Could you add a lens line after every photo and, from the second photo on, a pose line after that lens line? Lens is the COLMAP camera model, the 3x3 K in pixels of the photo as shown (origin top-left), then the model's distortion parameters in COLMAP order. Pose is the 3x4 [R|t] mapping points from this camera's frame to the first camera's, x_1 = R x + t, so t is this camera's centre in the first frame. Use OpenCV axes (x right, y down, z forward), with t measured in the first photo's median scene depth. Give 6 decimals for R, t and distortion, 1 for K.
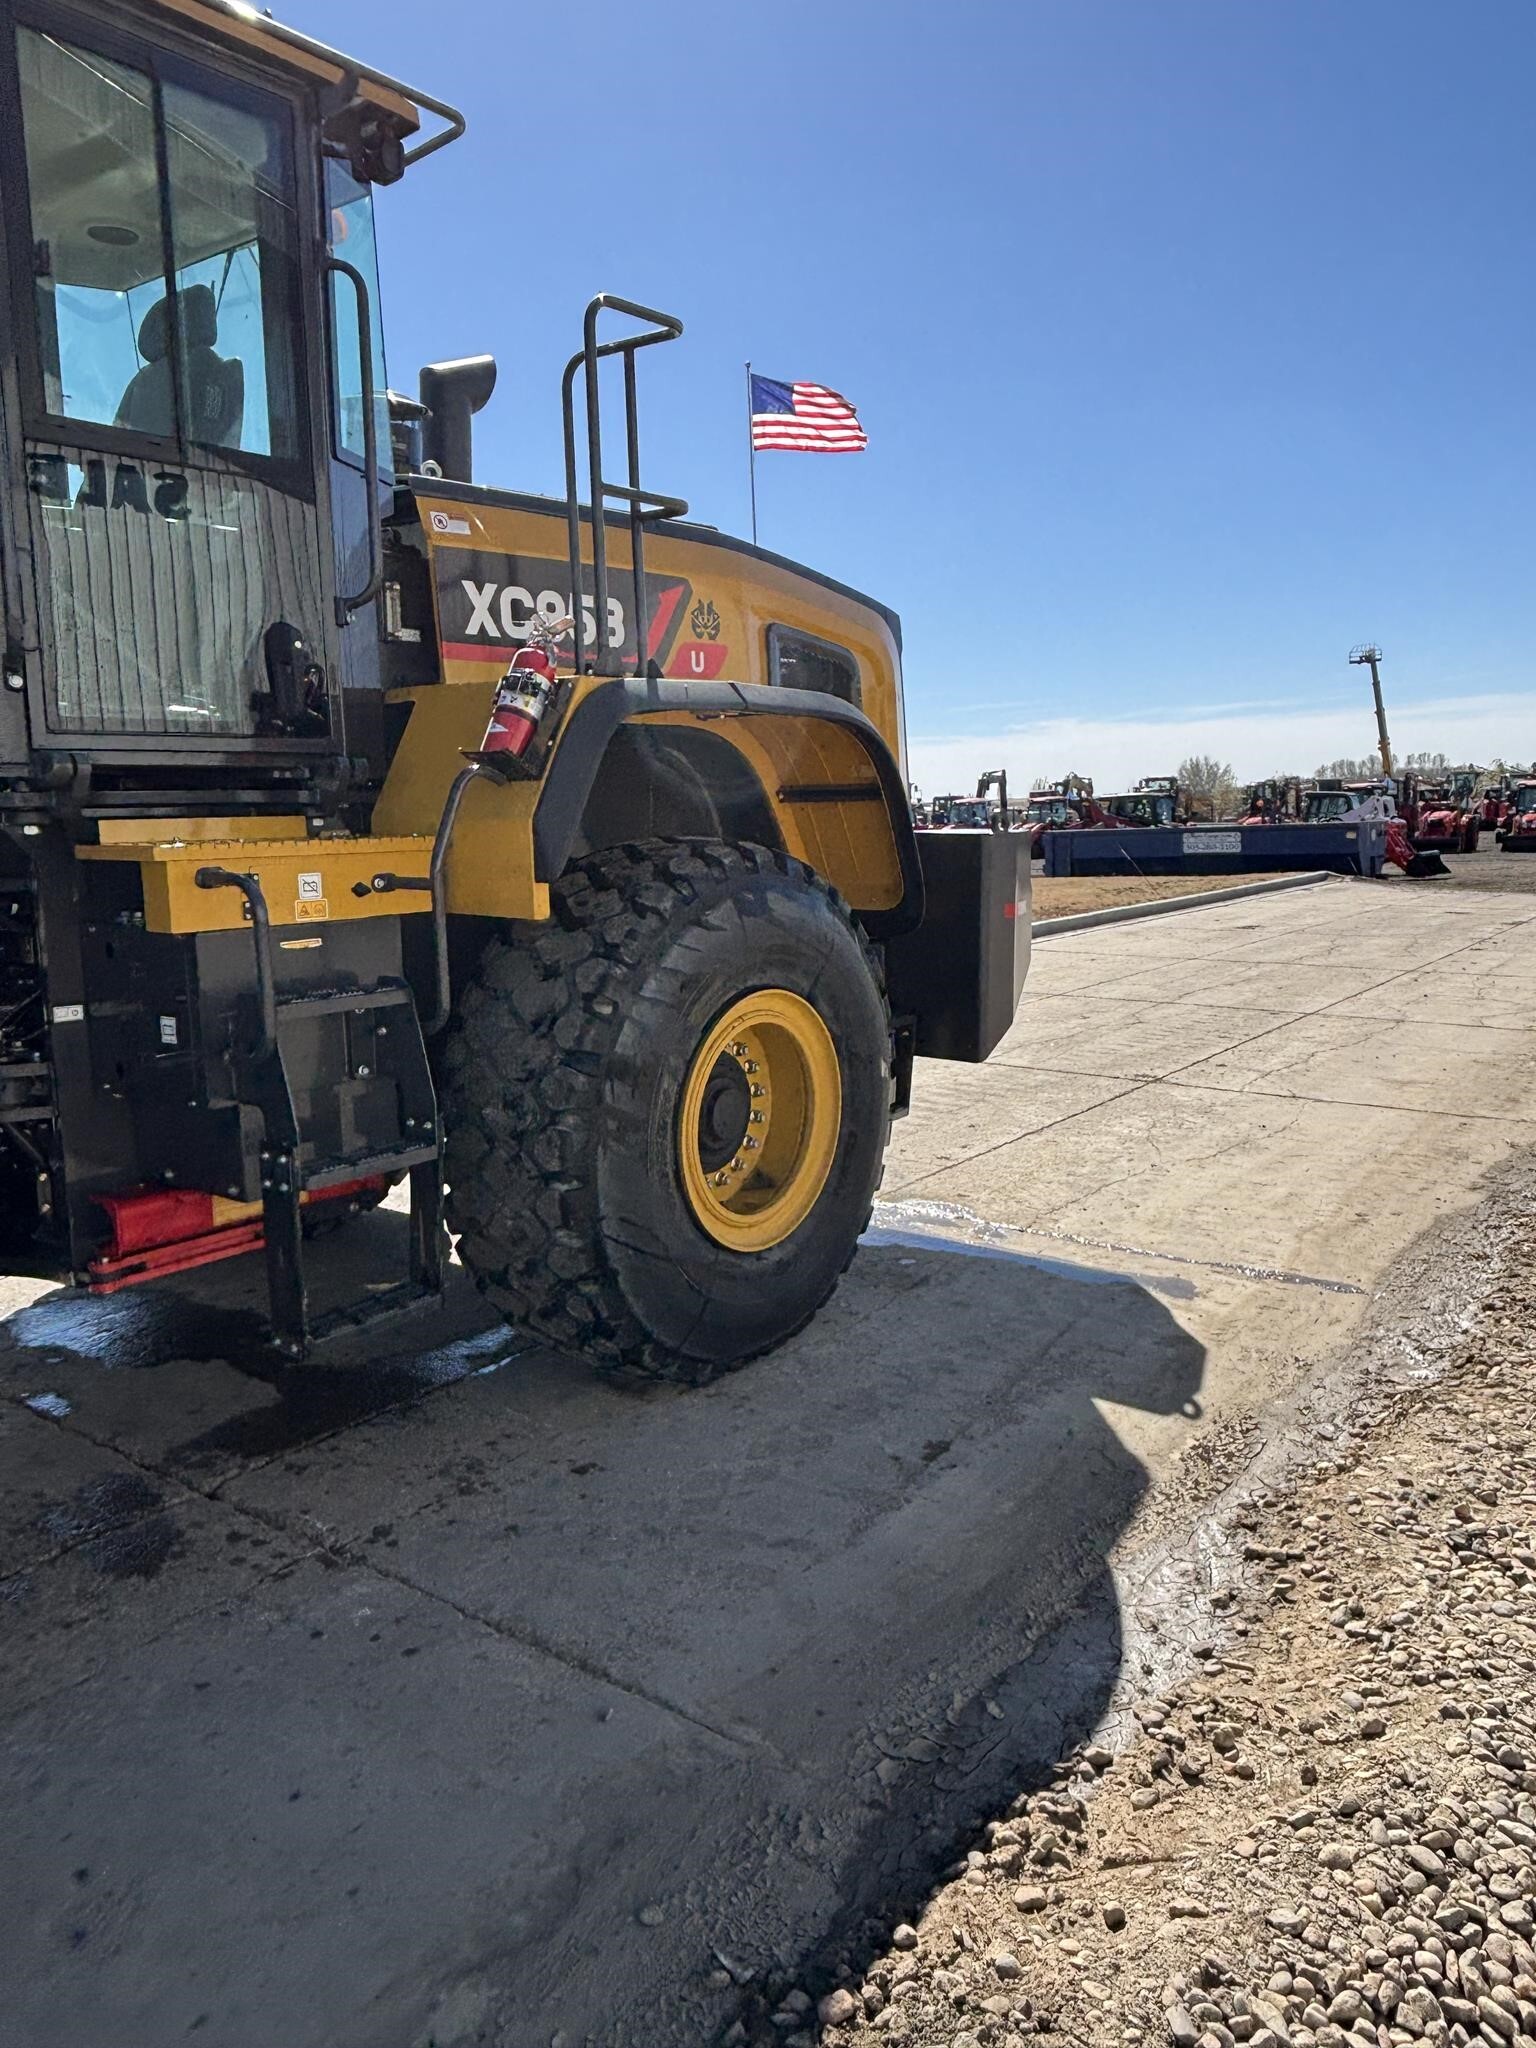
lens RADIAL K [[1452.3, 0, 766.7], [0, 1452.3, 1012.5], [0, 0, 1]] dist [0.060322, -0.090003]
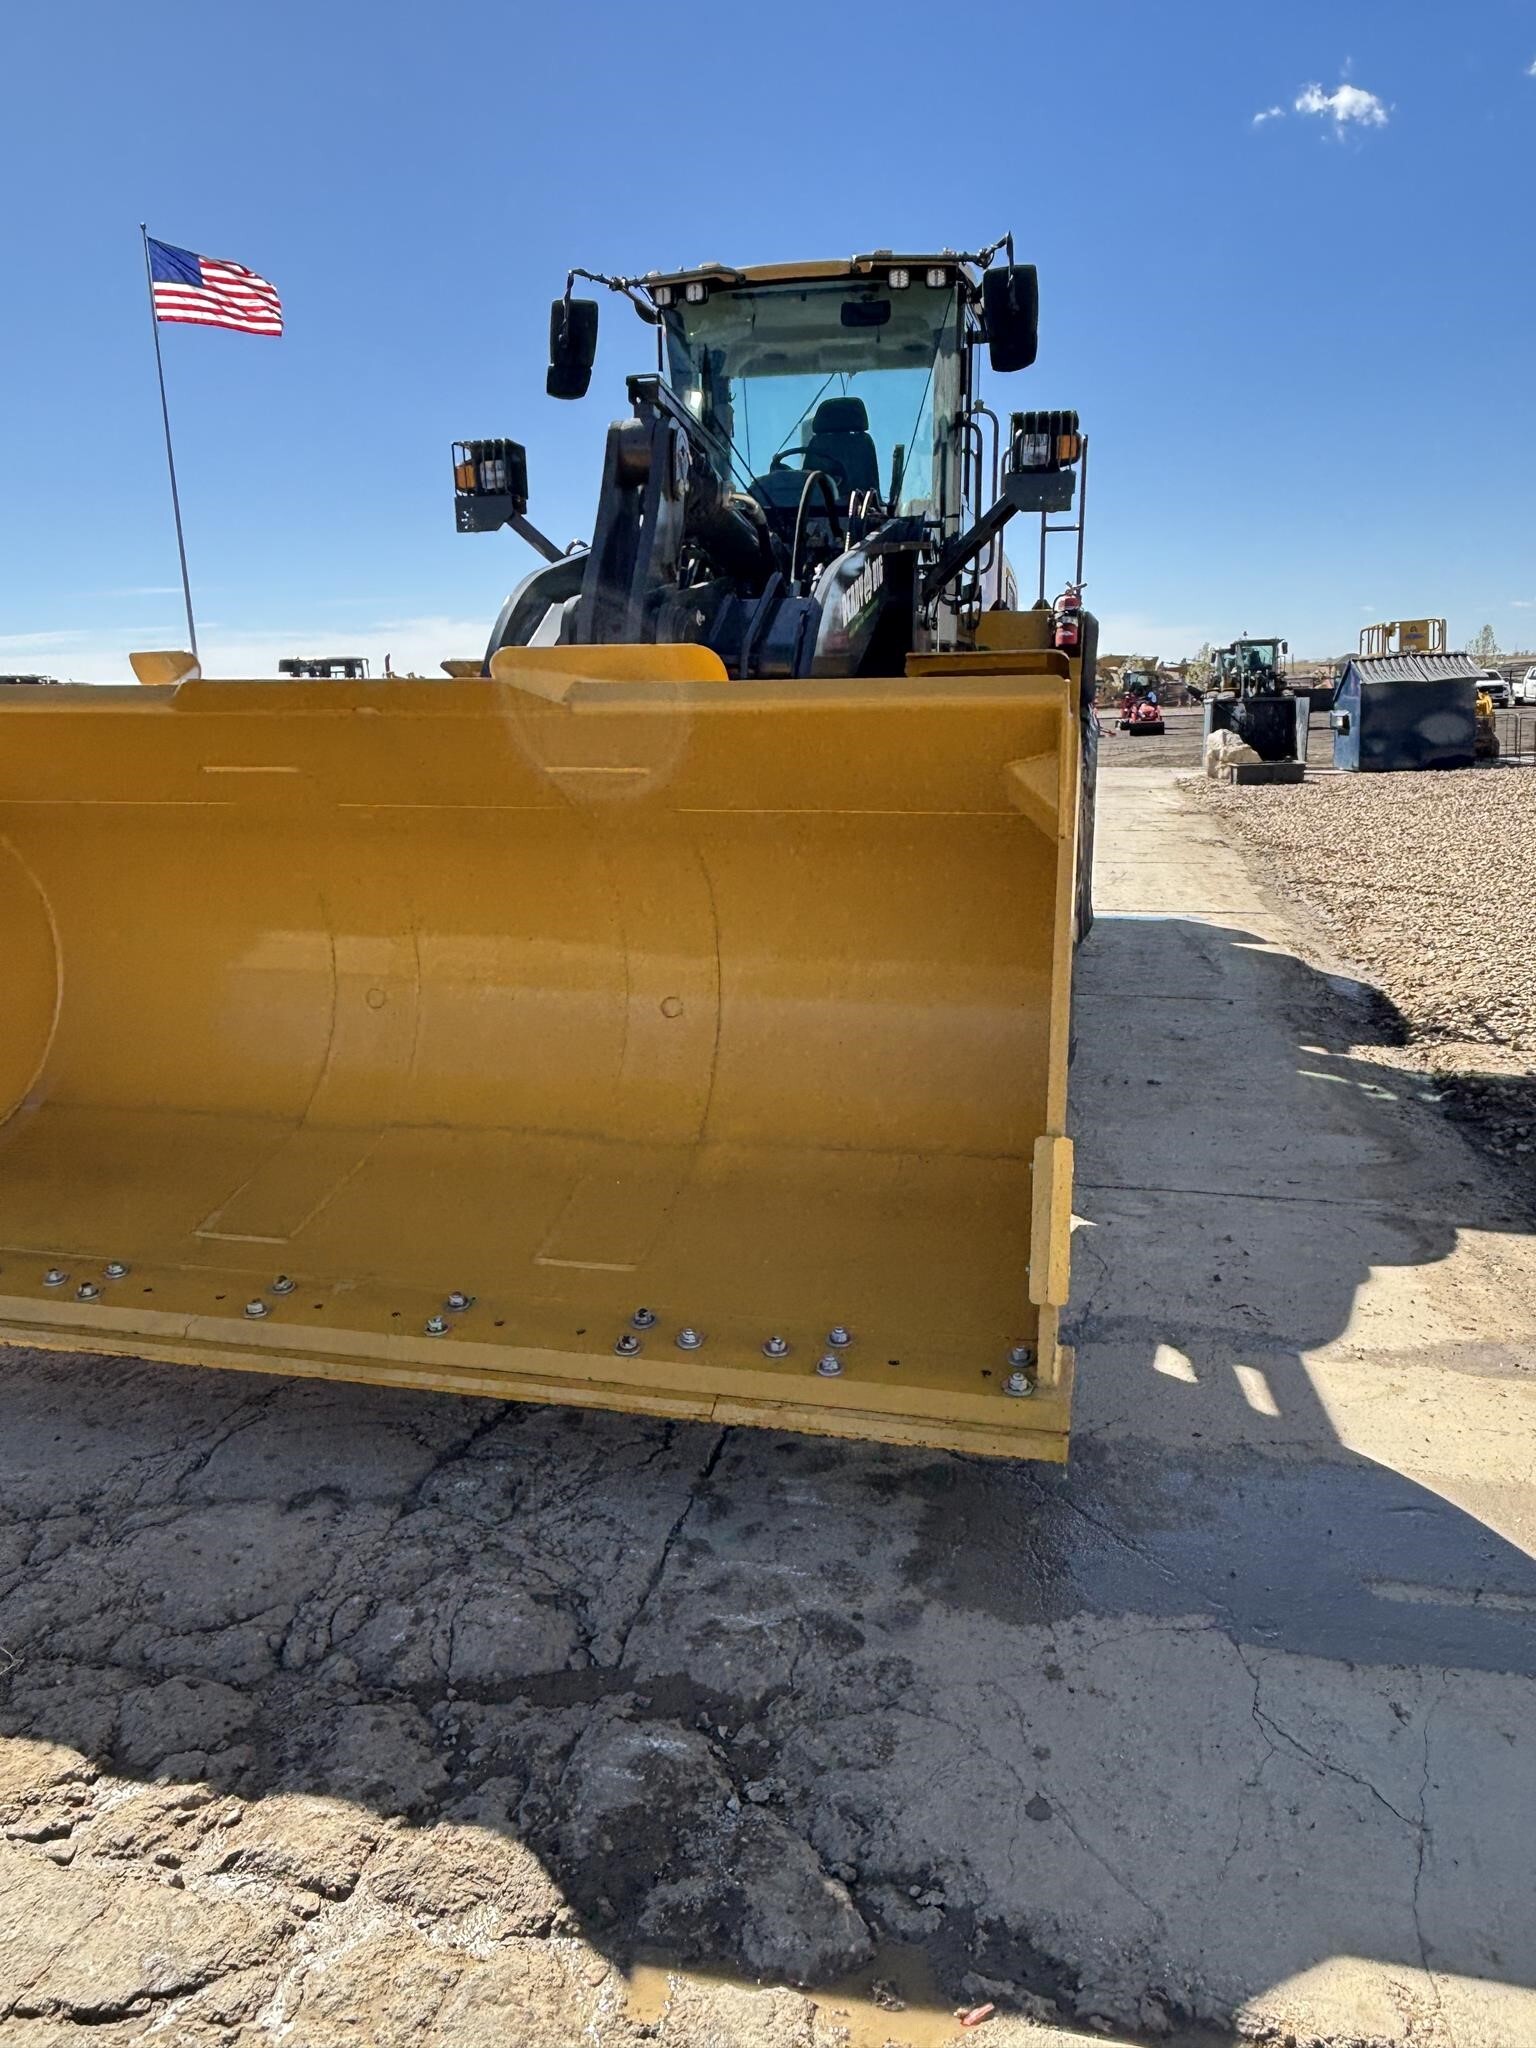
lens RADIAL K [[1448.3, 0, 765.0], [0, 1448.3, 1024.2], [0, 0, 1]] dist [0.024807, -0.033660]
pose [[0.916588, -0.087161, 0.390218, -1.289194], [0.058415, 0.994670, 0.084964, 0.155361], [-0.395543, -0.055082, 0.916794, -0.747724]]
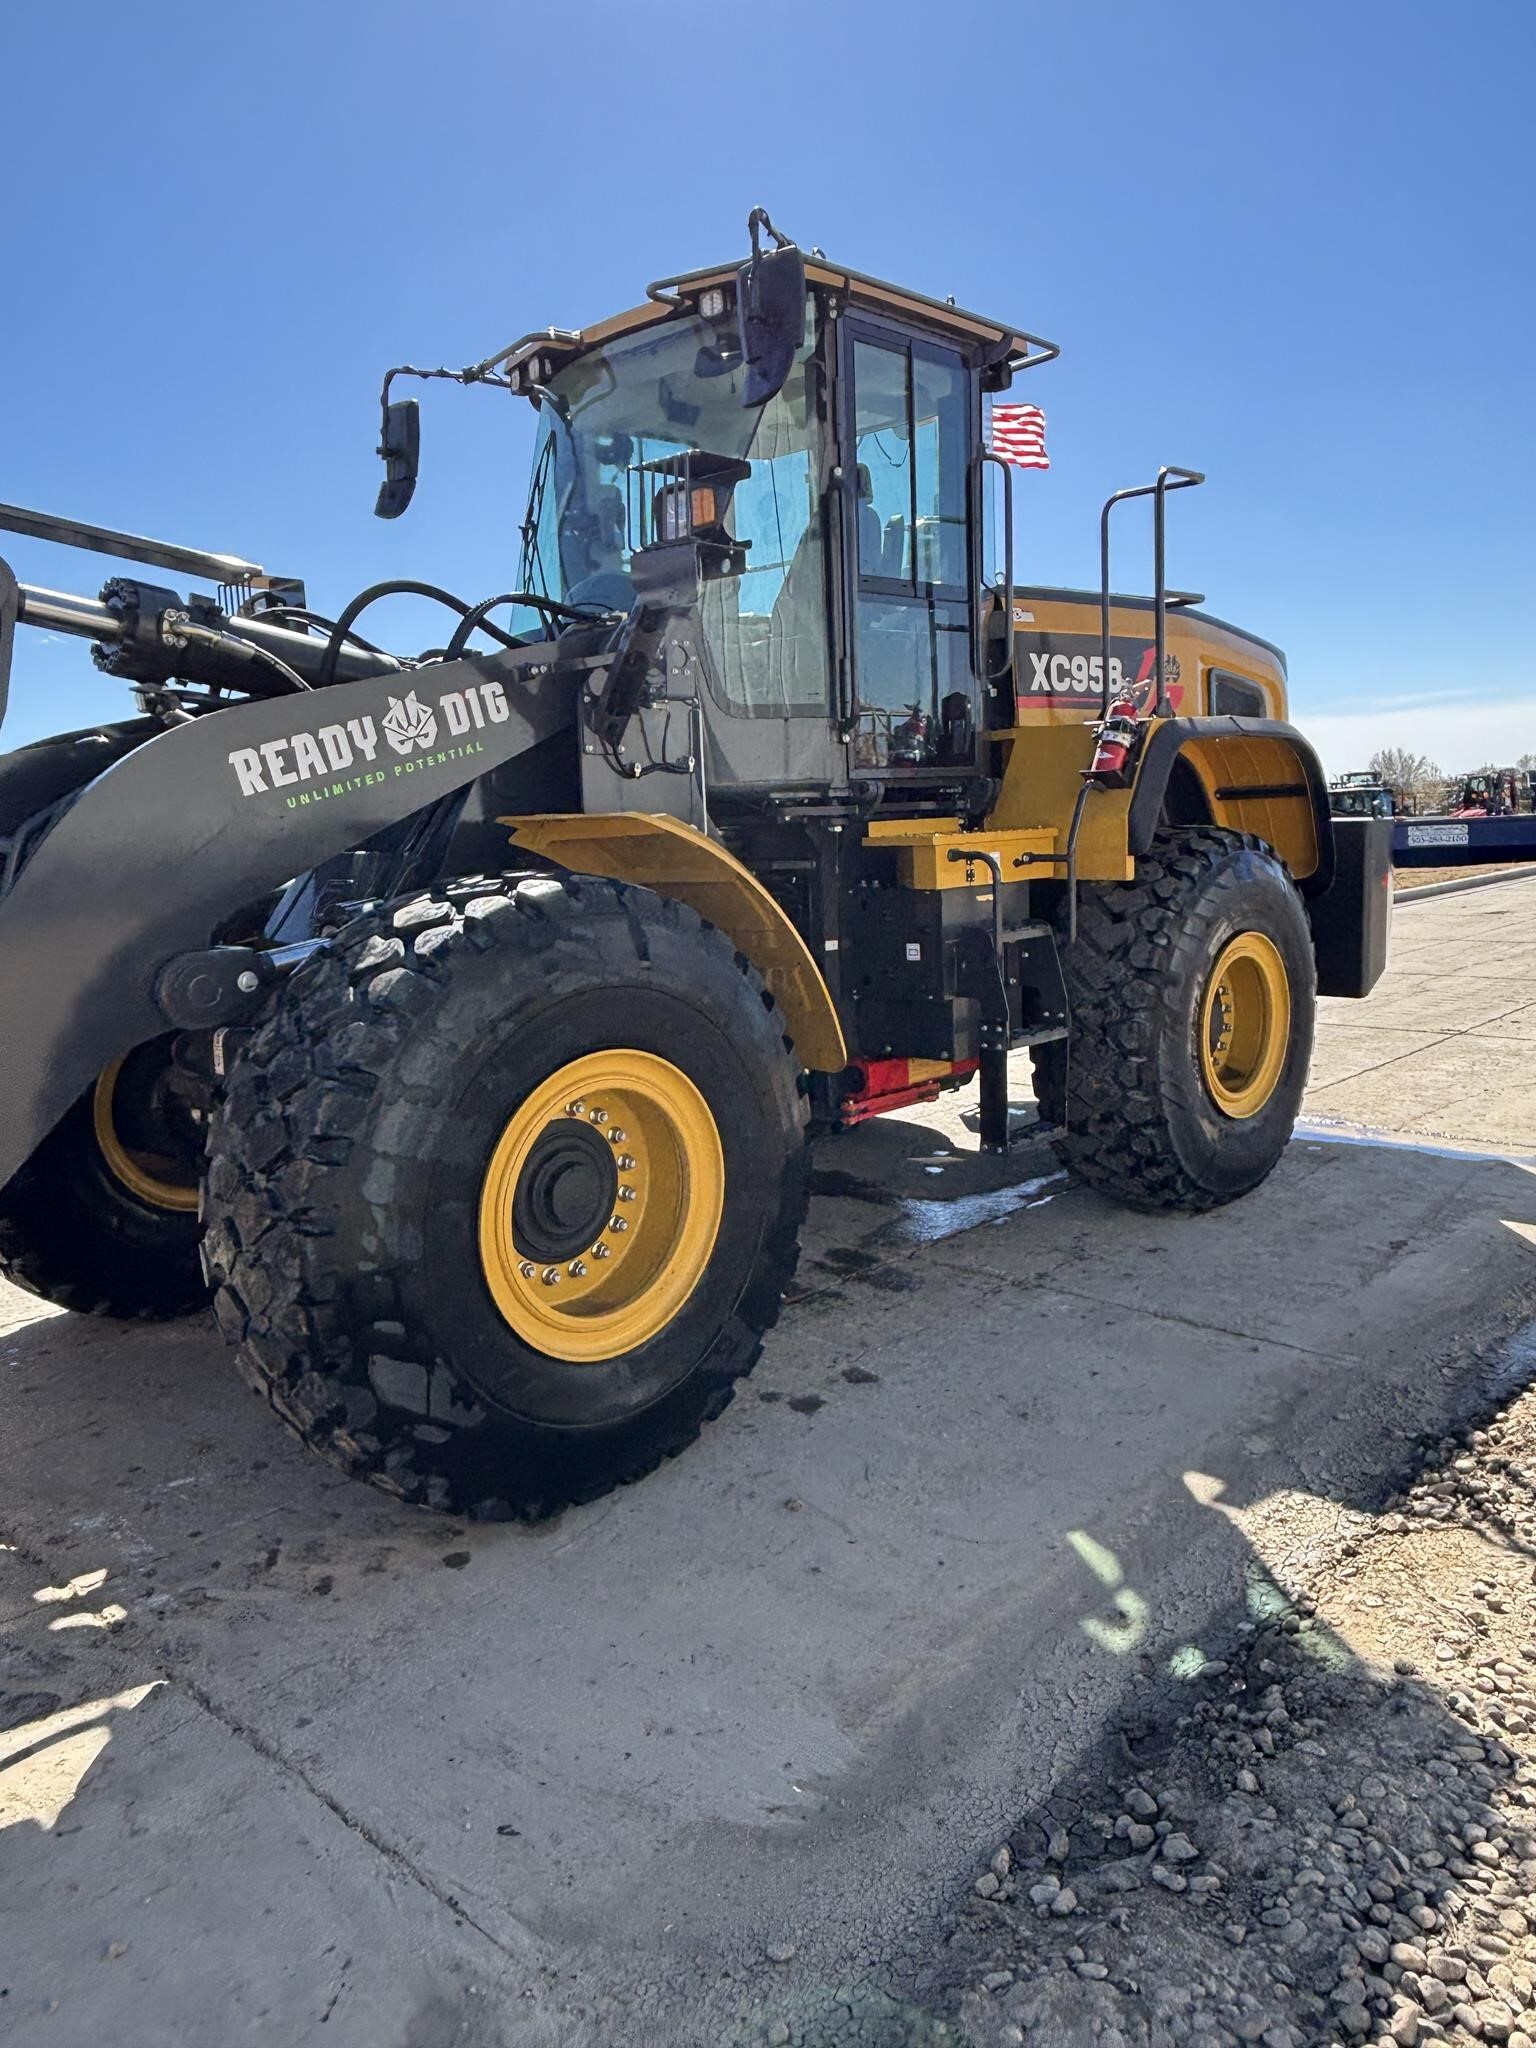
lens RADIAL K [[1448.5, 0, 767.0], [0, 1448.5, 1002.4], [0, 0, 1]] dist [0.058908, -0.083280]
pose [[0.992930, -0.009163, -0.118350, -0.301266], [0.007732, 0.999891, -0.012544, 0.067717], [0.118452, 0.011540, 0.992893, -0.465284]]
